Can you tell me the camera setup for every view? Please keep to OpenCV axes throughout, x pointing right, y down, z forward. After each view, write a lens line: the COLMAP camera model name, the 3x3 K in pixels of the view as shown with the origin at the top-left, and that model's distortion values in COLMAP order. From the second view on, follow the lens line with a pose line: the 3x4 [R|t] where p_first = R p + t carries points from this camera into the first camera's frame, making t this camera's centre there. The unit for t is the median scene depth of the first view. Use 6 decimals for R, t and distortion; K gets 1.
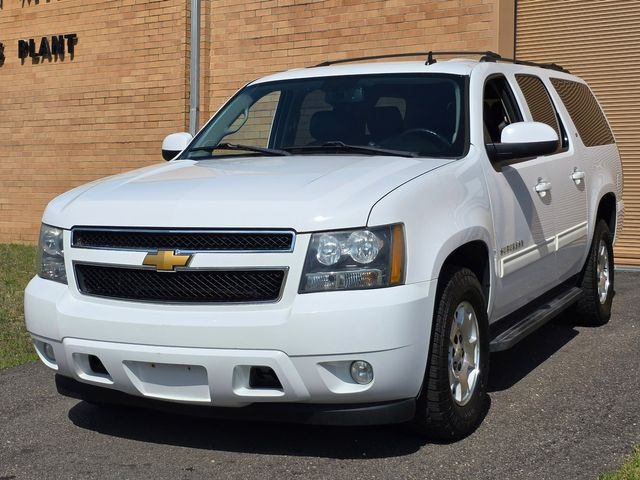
lens RADIAL K [[1156.7, 0, 320.0], [0, 1156.7, 240.0], [0, 0, 1]] dist [0.082674, -0.008787]
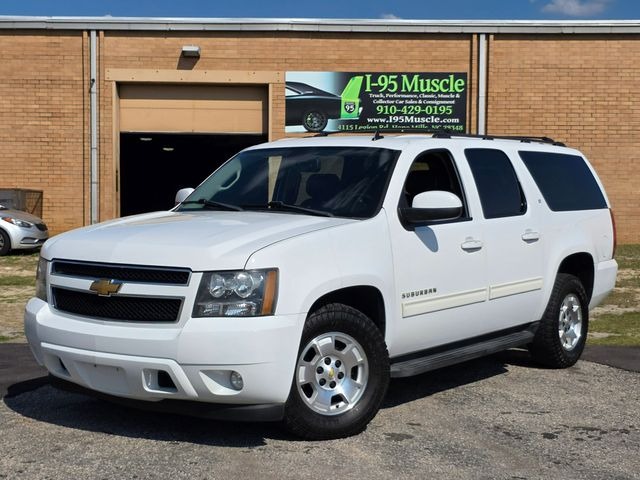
lens RADIAL K [[1156.7, 0, 320.0], [0, 1156.7, 240.0], [0, 0, 1]] dist [0.082674, -0.008787]
pose [[0.981157, 0.044539, -0.188006, 0.356630], [-0.051059, 0.998246, -0.029974, -0.009549], [0.186341, 0.039008, 0.981710, -0.268214]]
